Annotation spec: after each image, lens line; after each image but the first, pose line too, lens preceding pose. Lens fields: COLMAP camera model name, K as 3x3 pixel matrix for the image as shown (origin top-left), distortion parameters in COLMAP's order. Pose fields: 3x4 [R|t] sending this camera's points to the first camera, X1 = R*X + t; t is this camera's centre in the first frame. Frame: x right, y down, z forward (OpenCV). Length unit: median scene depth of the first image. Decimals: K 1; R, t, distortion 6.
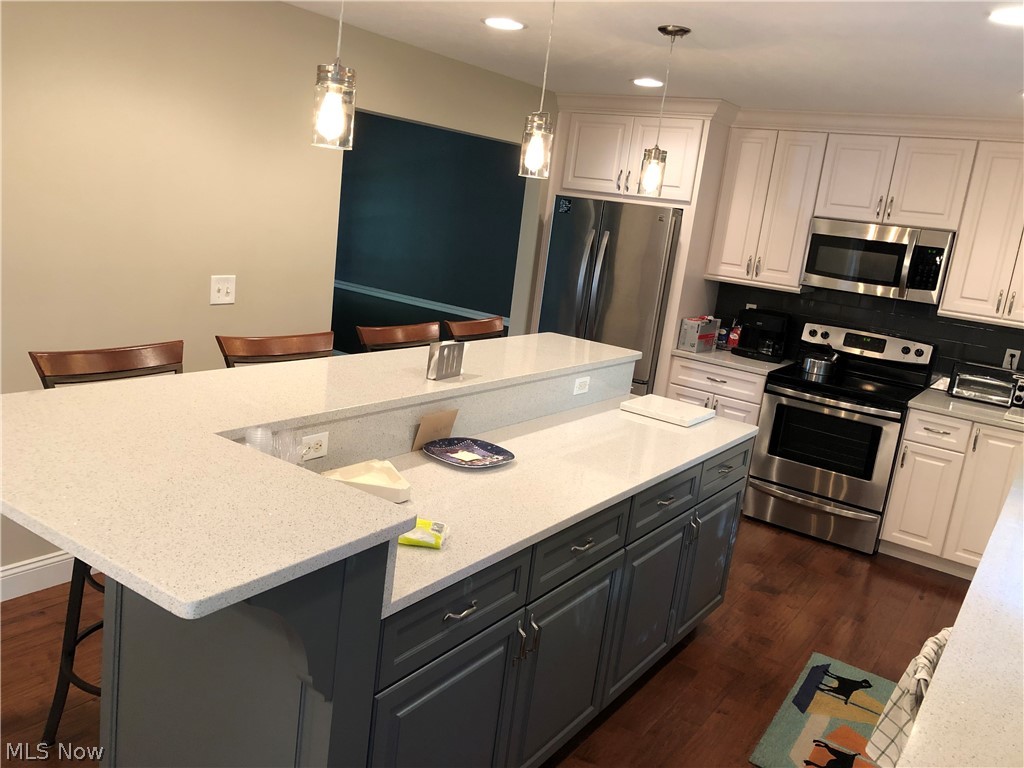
lens RADIAL K [[862.5, 0, 512.0], [0, 862.5, 384.0], [0, 0, 1]] dist [0.079350, -0.003044]
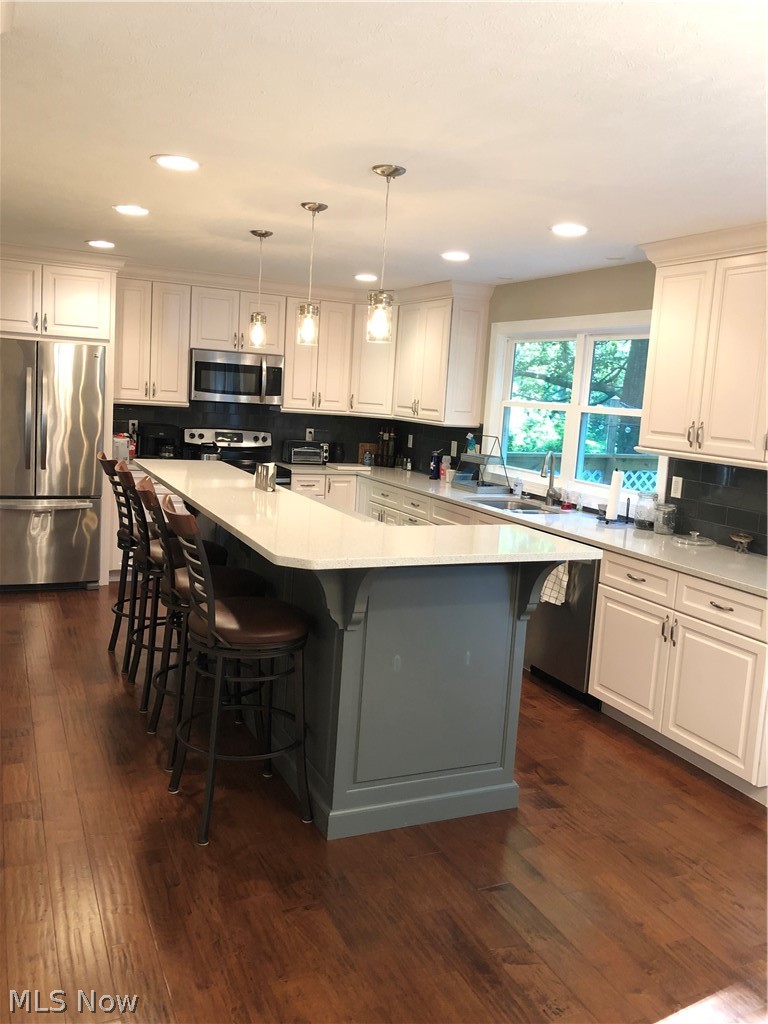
lens RADIAL K [[862.5, 0, 384.0], [0, 862.5, 512.0], [0, 0, 1]] dist [0.079350, -0.003044]
pose [[0.533340, -0.210107, 0.819392, -0.633461], [0.184211, 0.974263, 0.129916, -0.066969], [-0.825600, 0.081651, 0.558318, 0.040675]]
